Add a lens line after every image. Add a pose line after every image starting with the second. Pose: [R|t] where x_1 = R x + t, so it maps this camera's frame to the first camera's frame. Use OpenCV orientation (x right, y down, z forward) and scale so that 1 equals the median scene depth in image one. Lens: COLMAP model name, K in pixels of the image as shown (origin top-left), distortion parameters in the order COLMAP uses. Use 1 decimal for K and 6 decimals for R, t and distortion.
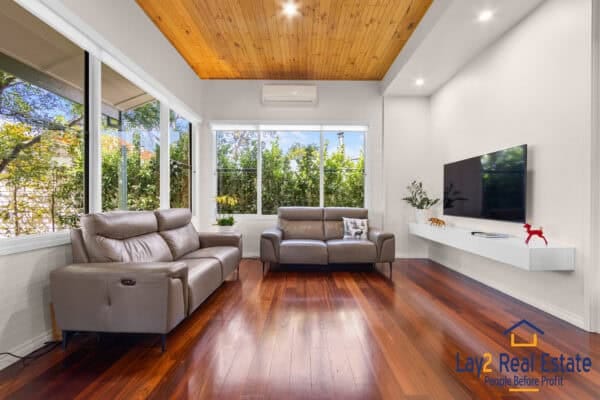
lens RADIAL K [[239.3, 0, 303.9], [0, 239.3, 200.6], [0, 0, 1]] dist [-0.003106, -0.000399]
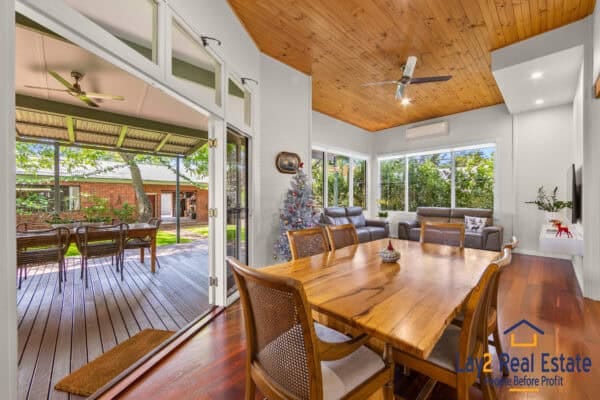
lens RADIAL K [[239.3, 0, 301.3], [0, 239.3, 198.0], [0, 0, 1]] dist [-0.003106, -0.000399]
pose [[0.688895, -0.002017, -0.724859, 0.505722], [0.000545, 0.999997, -0.002264, -0.027359], [0.724861, 0.001165, 0.688894, -0.599709]]
